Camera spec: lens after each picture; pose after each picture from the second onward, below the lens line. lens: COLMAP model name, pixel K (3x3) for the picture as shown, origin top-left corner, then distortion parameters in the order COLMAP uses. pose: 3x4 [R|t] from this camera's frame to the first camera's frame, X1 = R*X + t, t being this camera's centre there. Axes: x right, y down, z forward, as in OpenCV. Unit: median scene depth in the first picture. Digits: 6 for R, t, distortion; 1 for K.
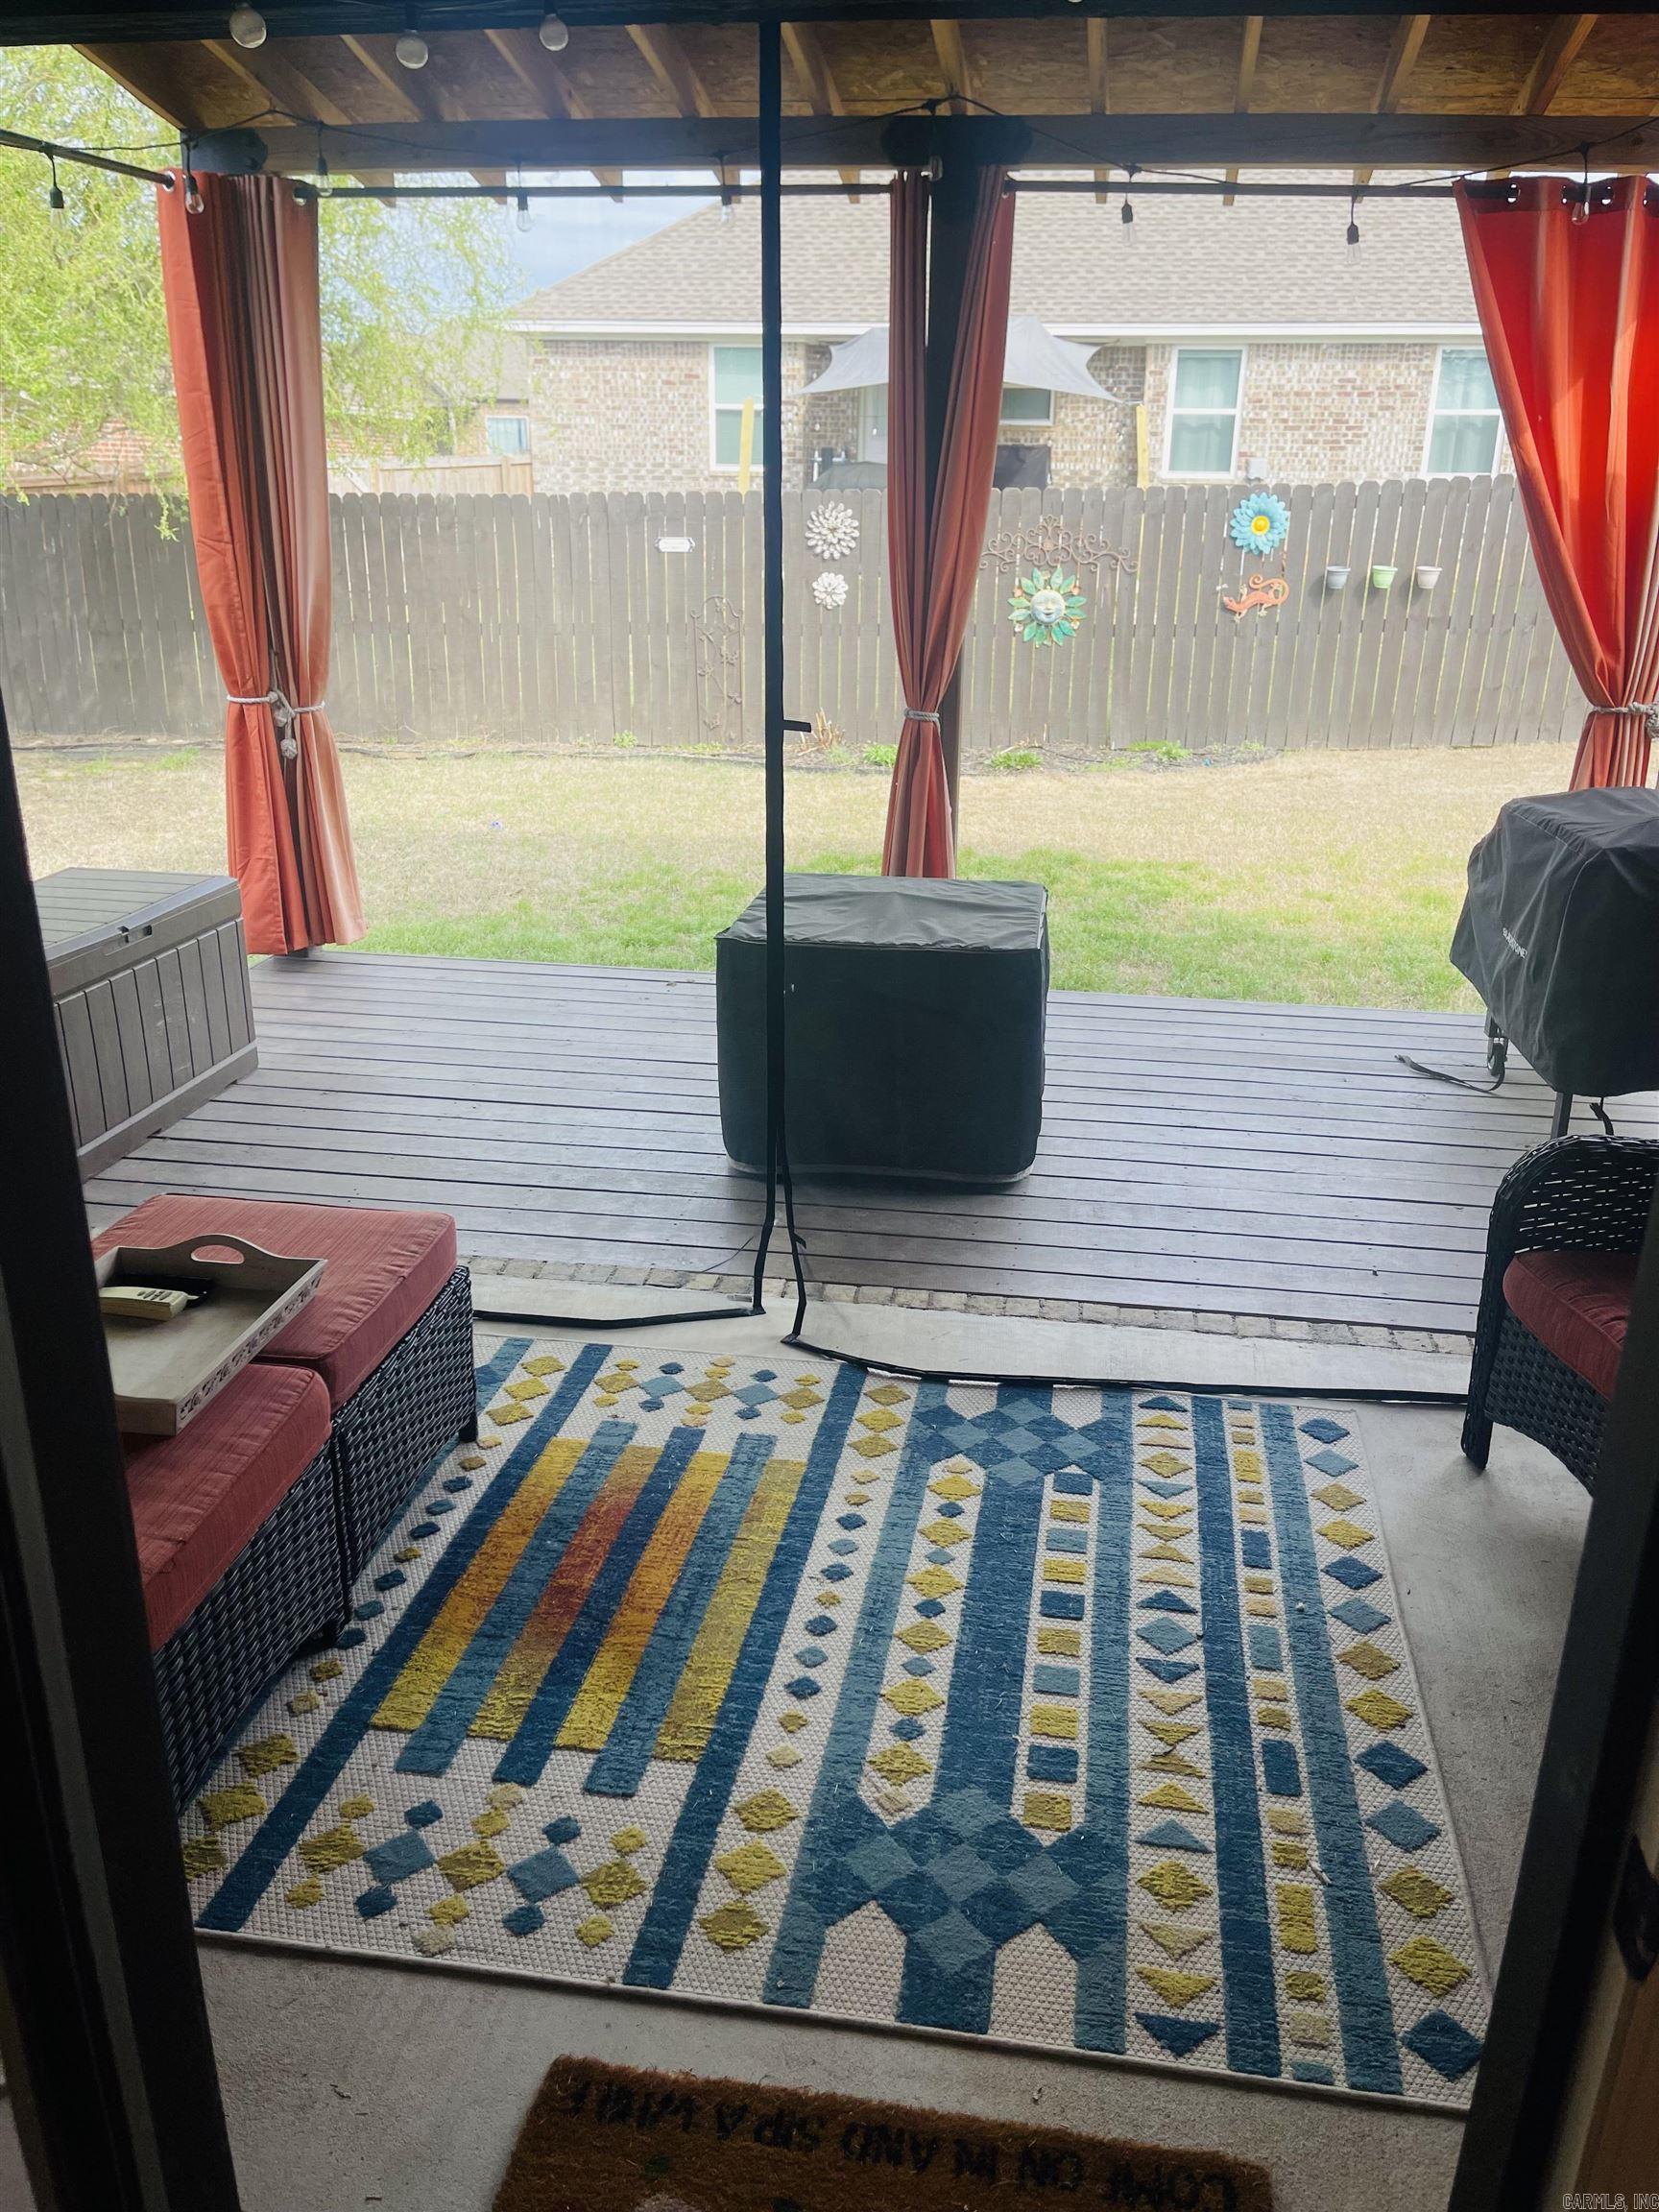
lens RADIAL K [[1687.8, 0, 871.5], [0, 1687.8, 1107.9], [0, 0, 1]] dist [0.050476, -0.055025]
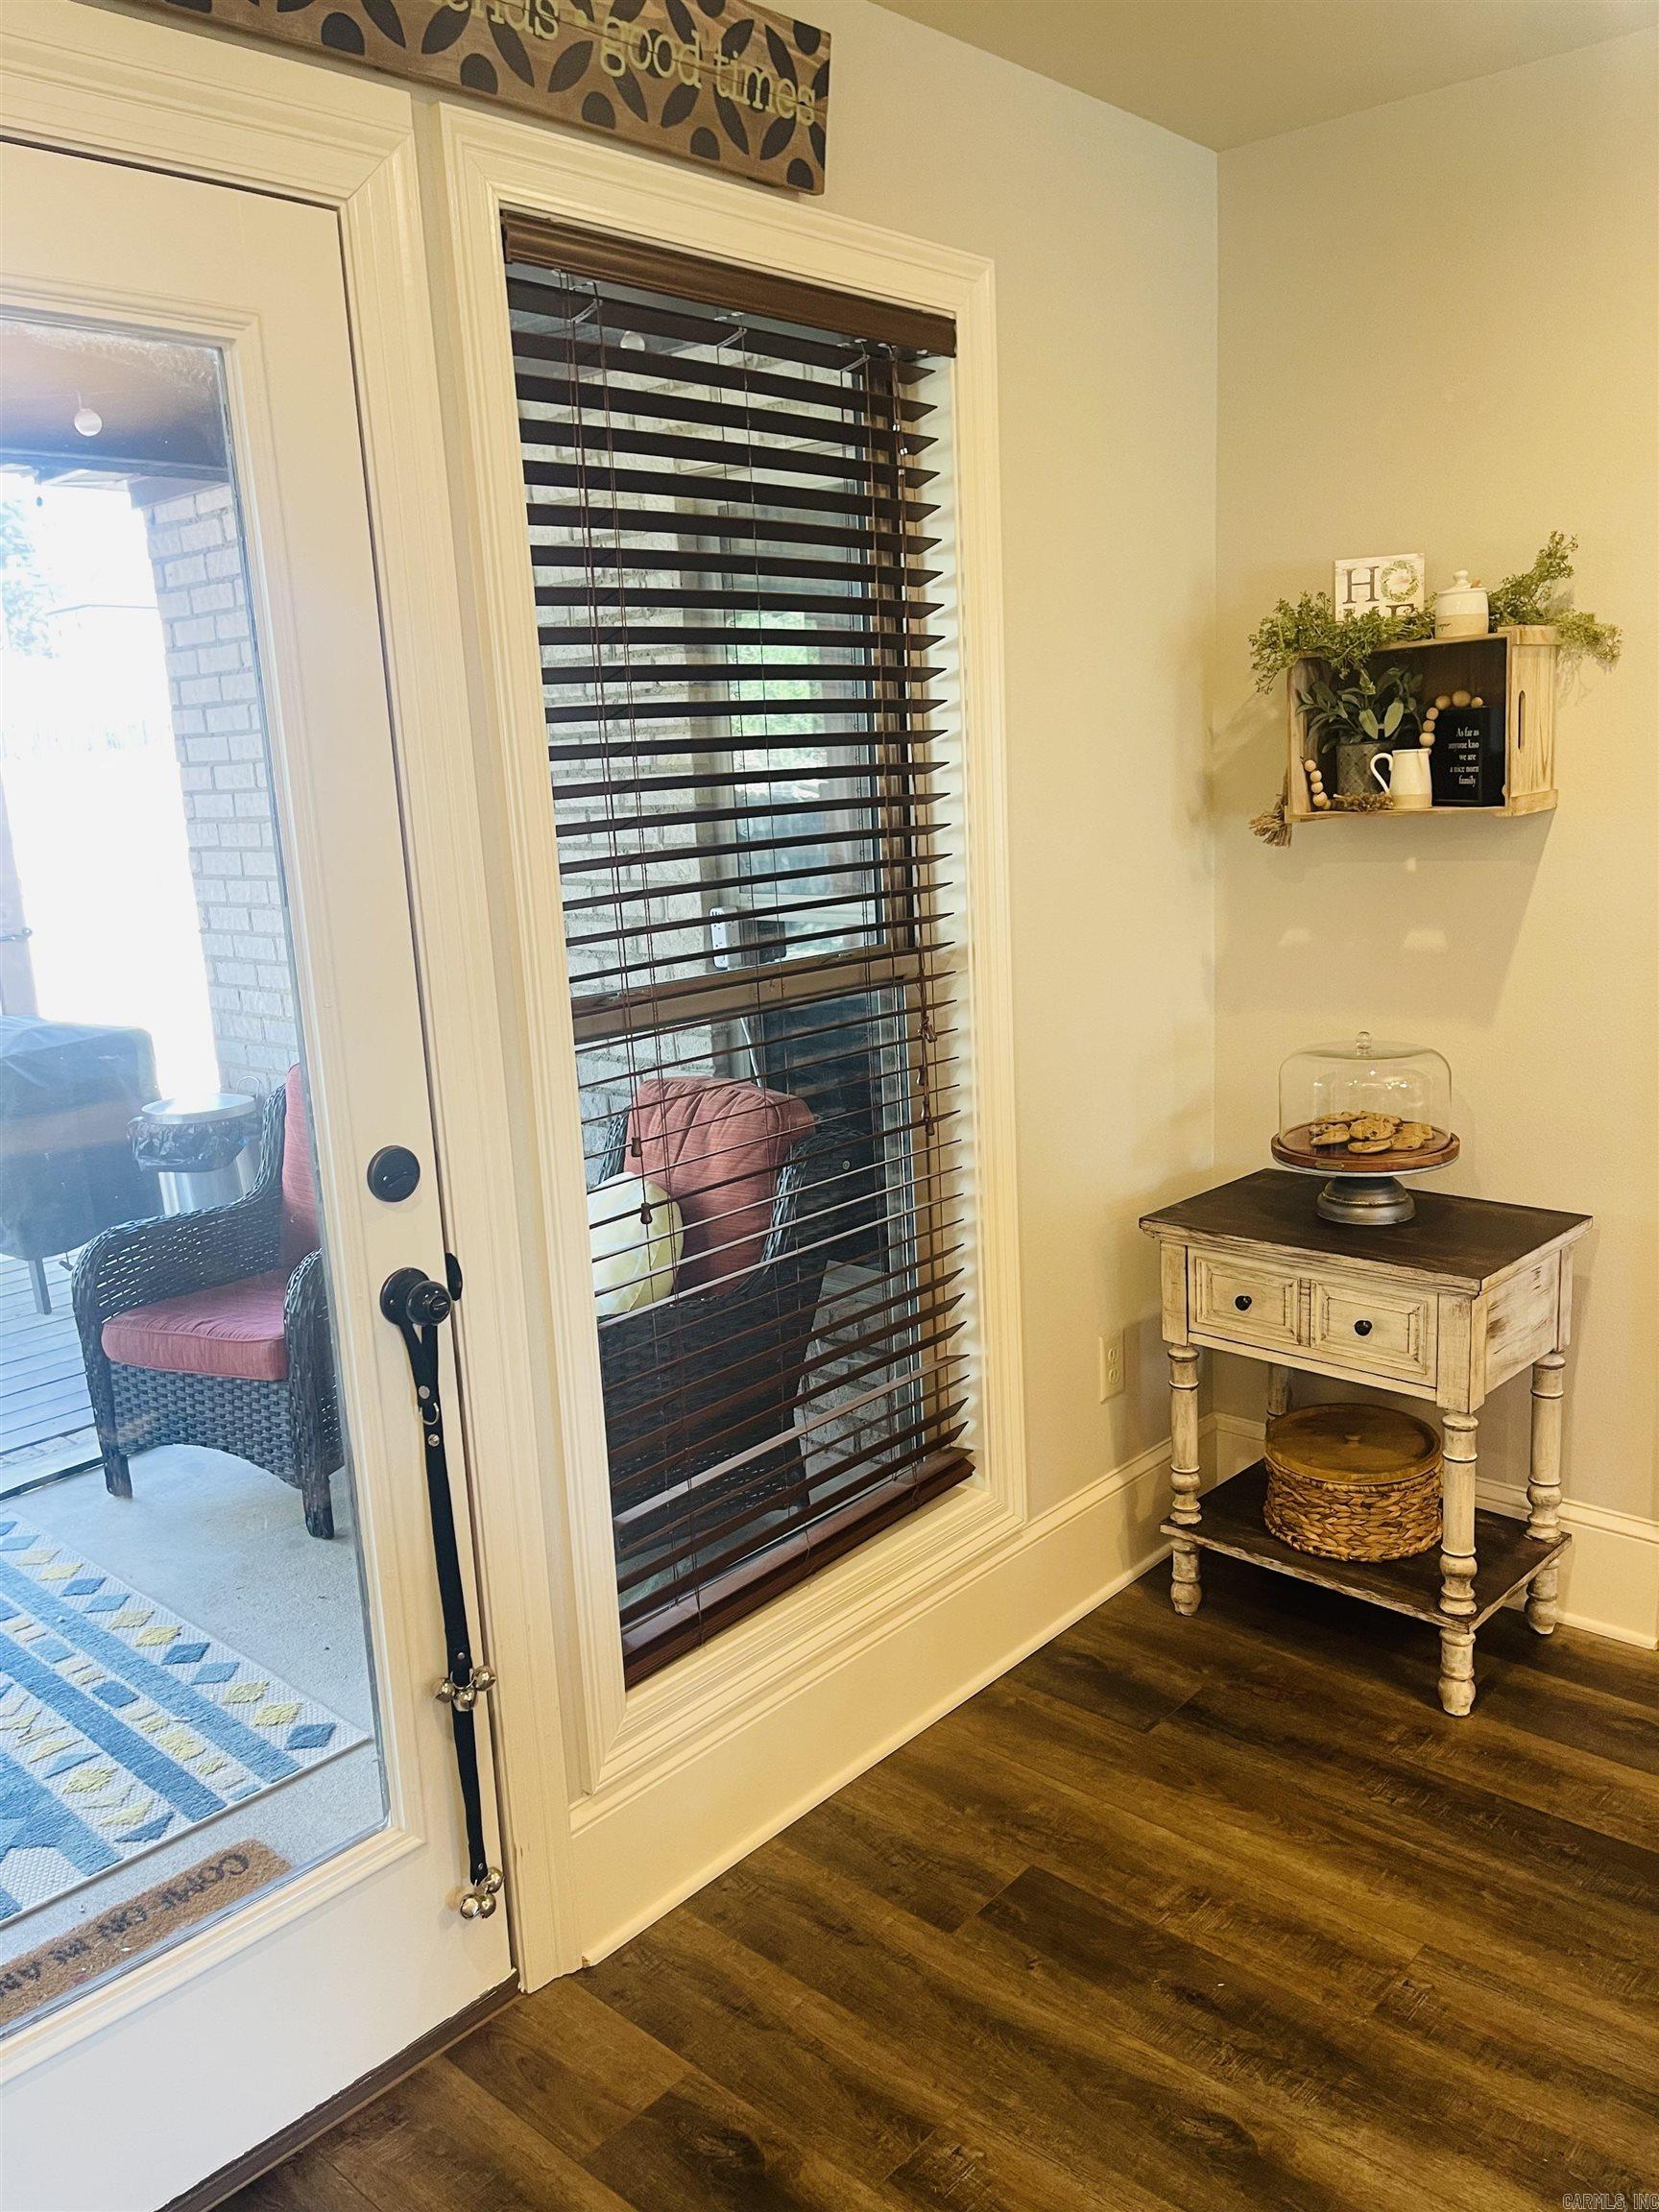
lens RADIAL K [[1687.8, 0, 829.4], [0, 1687.8, 1112.9], [0, 0, 1]] dist [0.050476, -0.055025]
pose [[0.570363, -0.221011, 0.791100, -0.338090], [0.342659, 0.939334, 0.015375, 0.116219], [-0.746505, 0.262309, 0.611493, -0.294952]]
